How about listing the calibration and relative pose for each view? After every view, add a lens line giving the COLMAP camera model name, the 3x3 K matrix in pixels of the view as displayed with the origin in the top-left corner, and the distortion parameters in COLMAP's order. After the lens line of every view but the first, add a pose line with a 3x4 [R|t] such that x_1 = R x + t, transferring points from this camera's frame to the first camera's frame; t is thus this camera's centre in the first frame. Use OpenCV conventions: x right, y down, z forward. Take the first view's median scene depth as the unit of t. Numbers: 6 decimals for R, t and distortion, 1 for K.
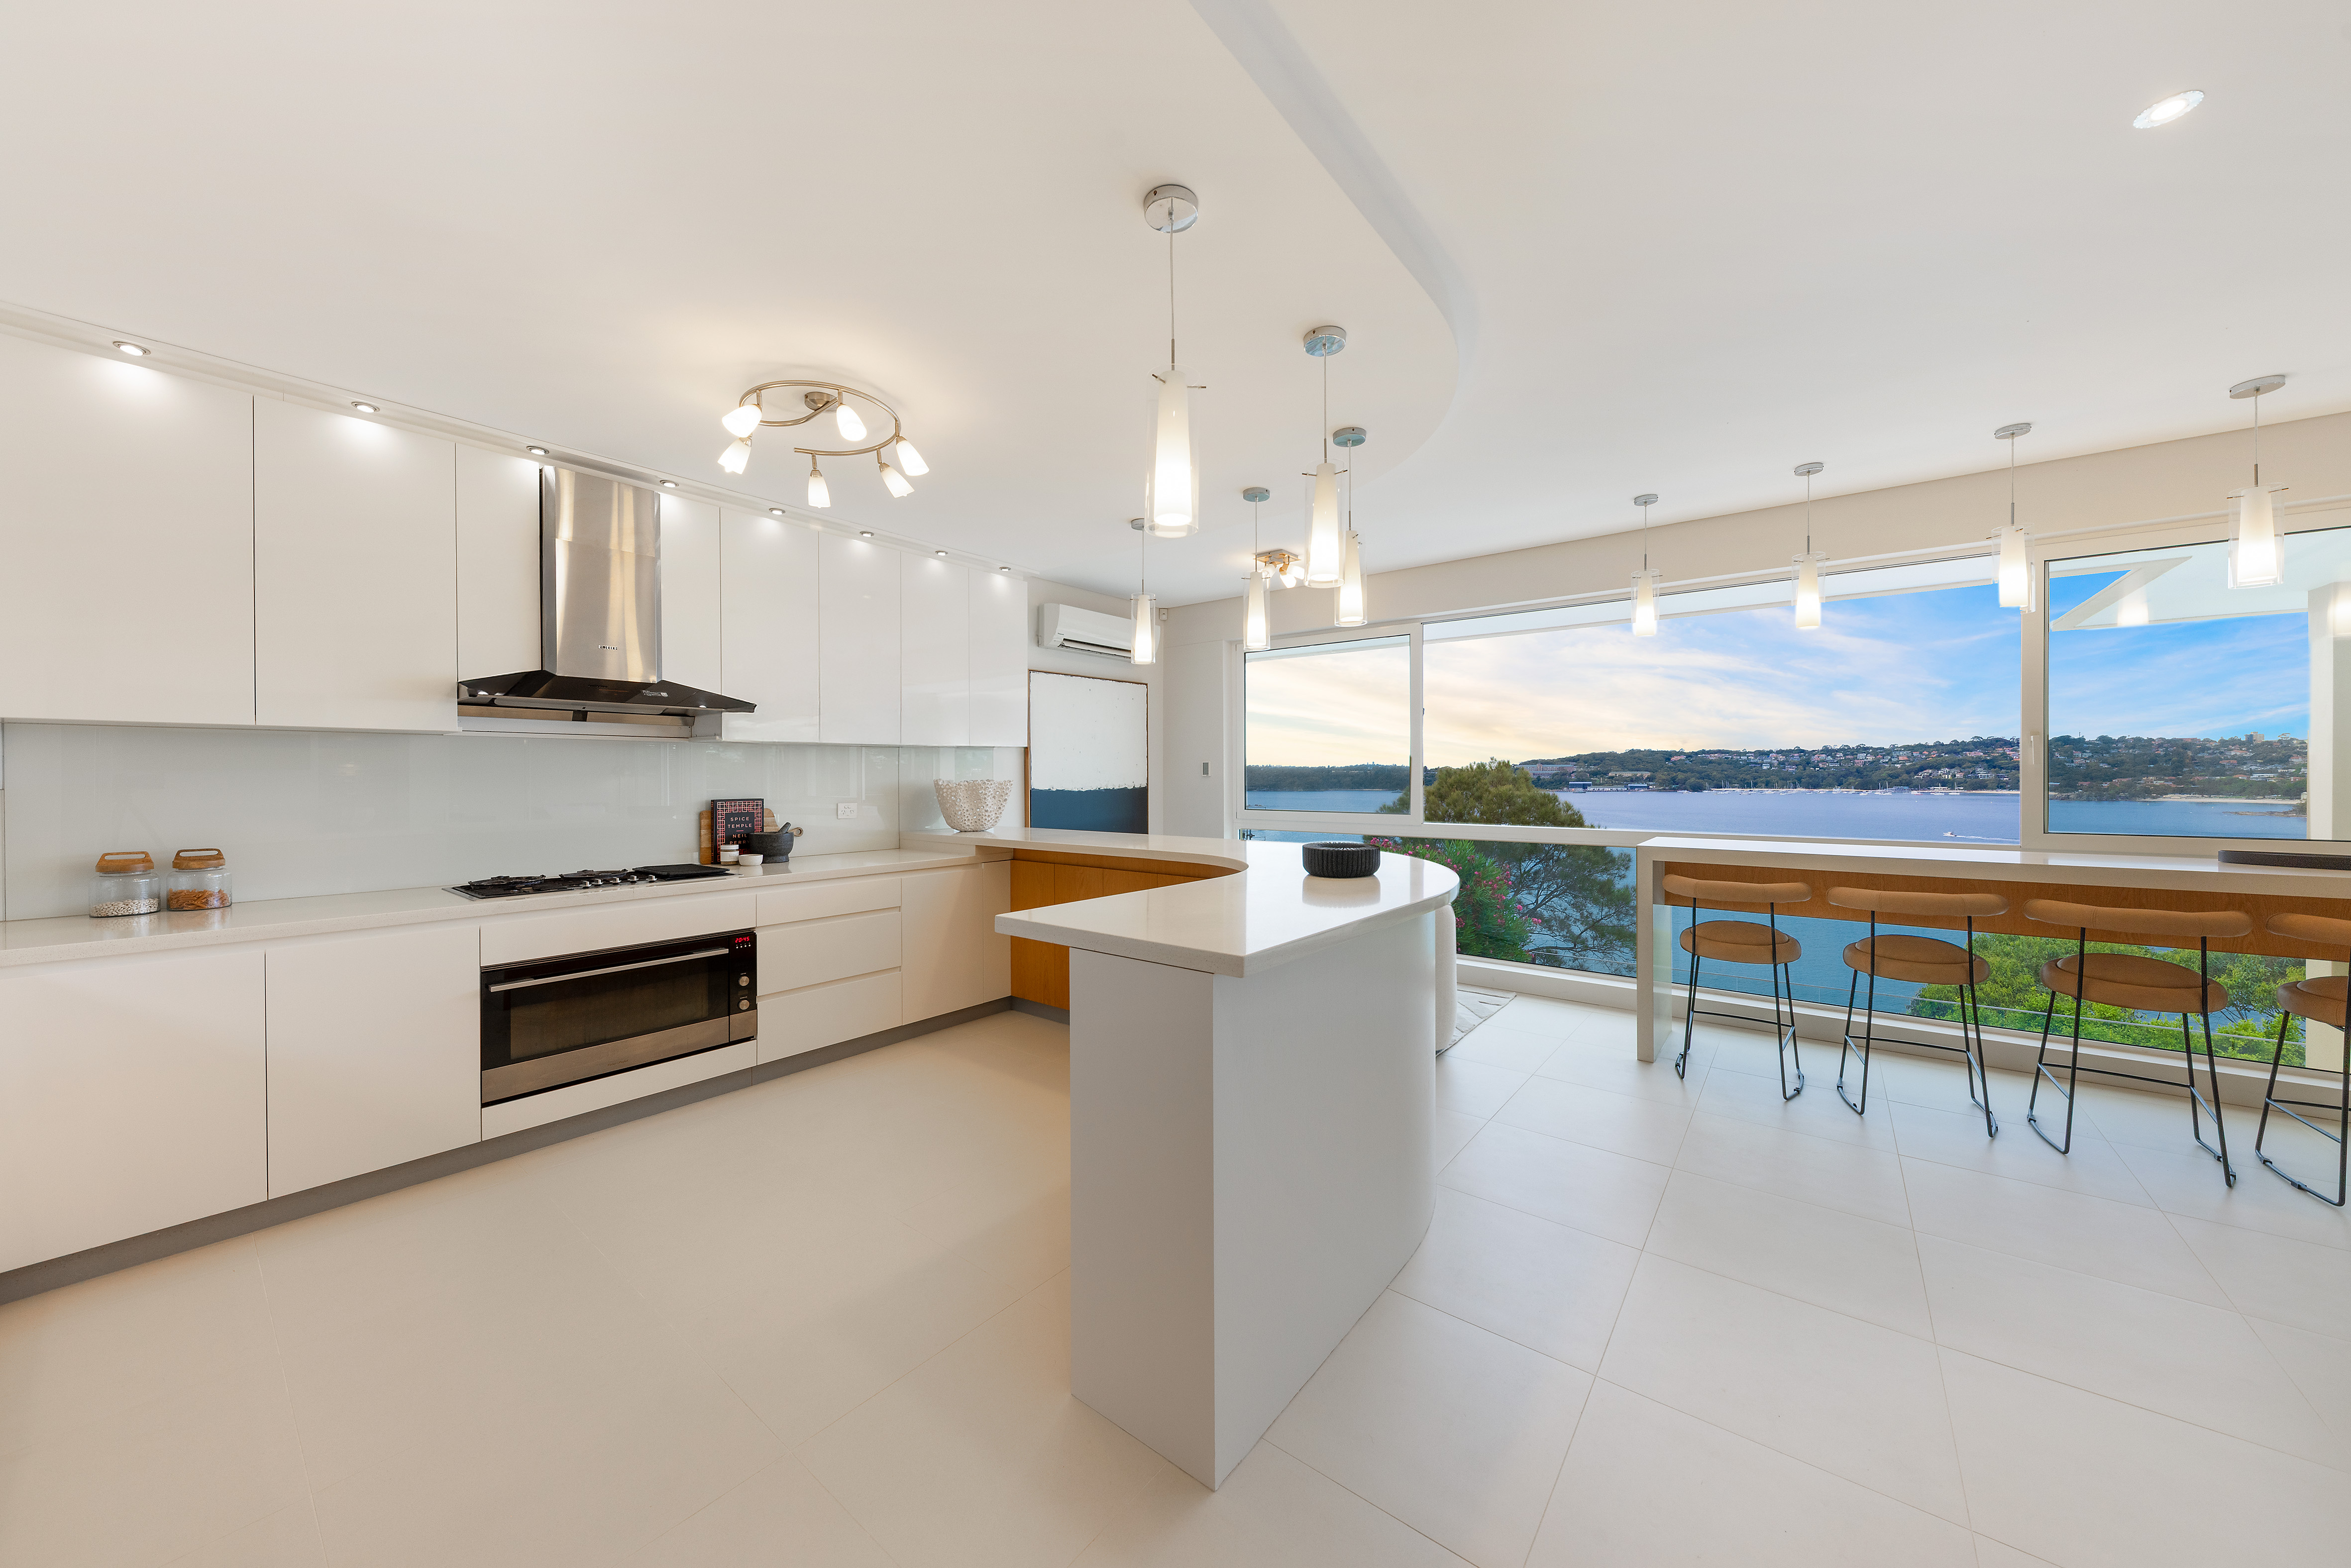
lens RADIAL K [[805.8, 0, 1157.0], [0, 805.8, 780.3], [0, 0, 1]] dist [-0.001219, -0.001189]
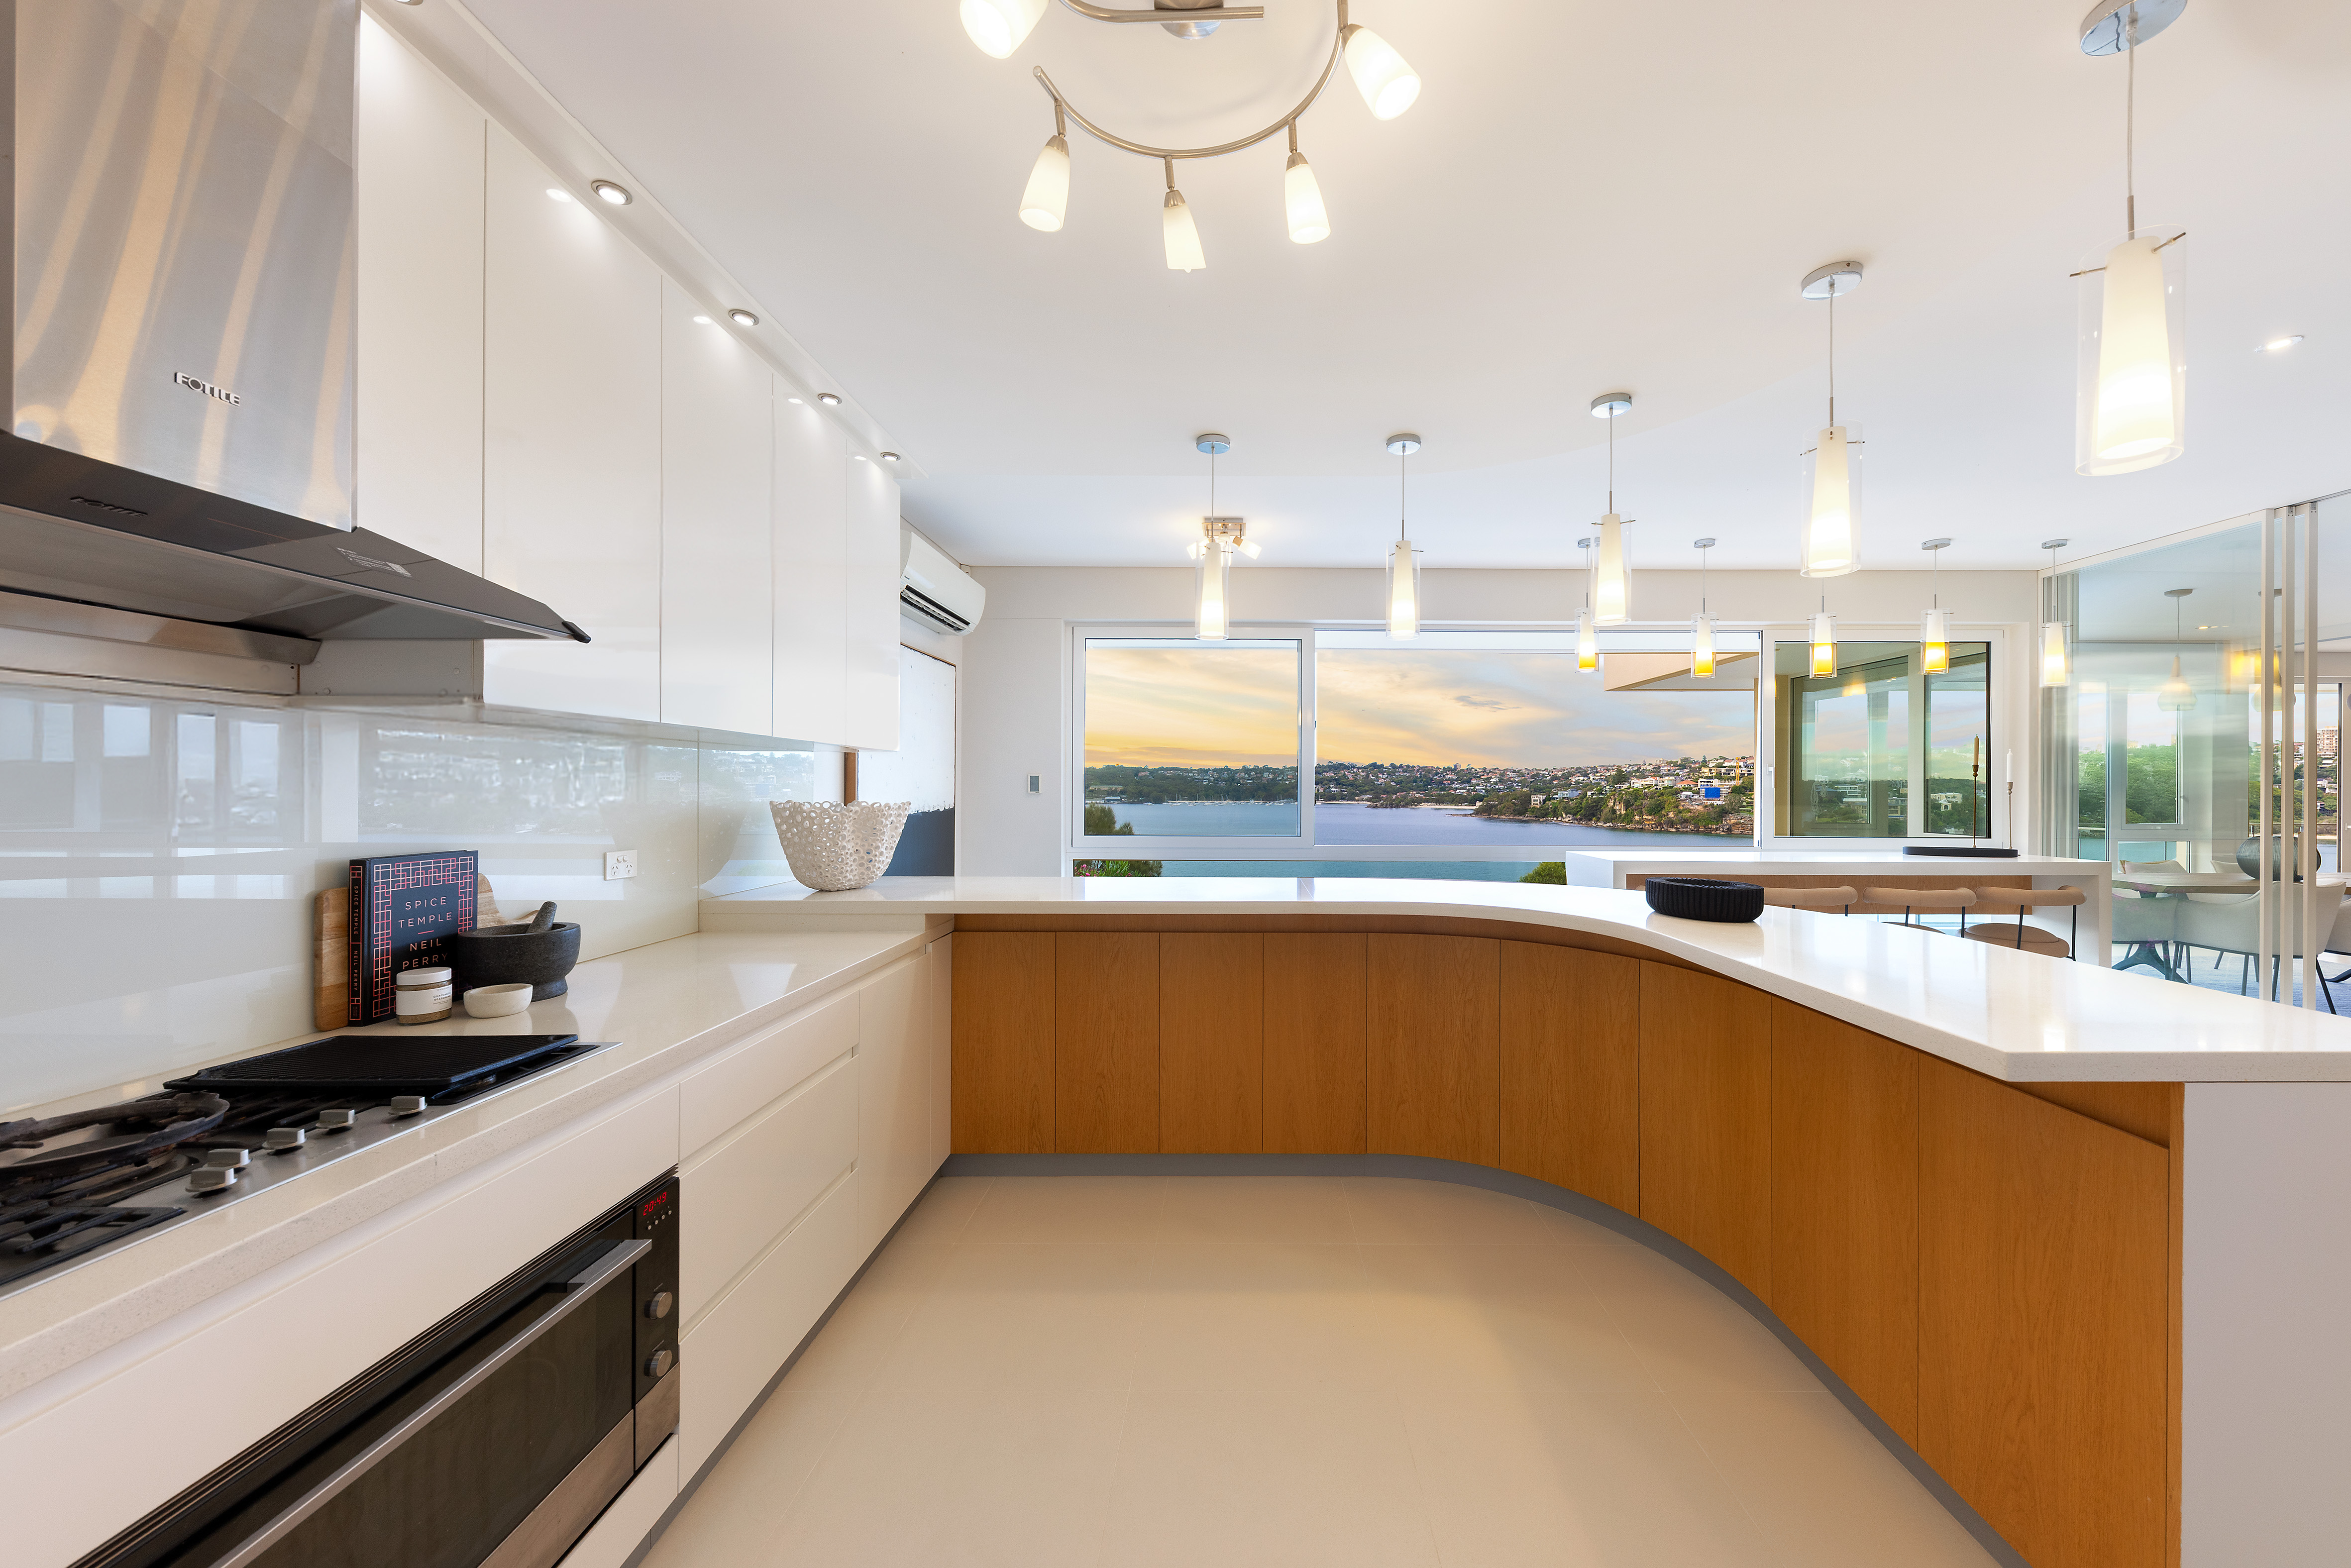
lens RADIAL K [[843.4, 0, 1241.3], [0, 843.4, 791.4], [0, 0, 1]] dist [0.003595, 0.000096]
pose [[0.769729, 0.002590, 0.638365, -0.303462], [-0.001204, 0.999996, -0.002606, -0.004847], [-0.638369, 0.001238, 0.769729, 0.263153]]
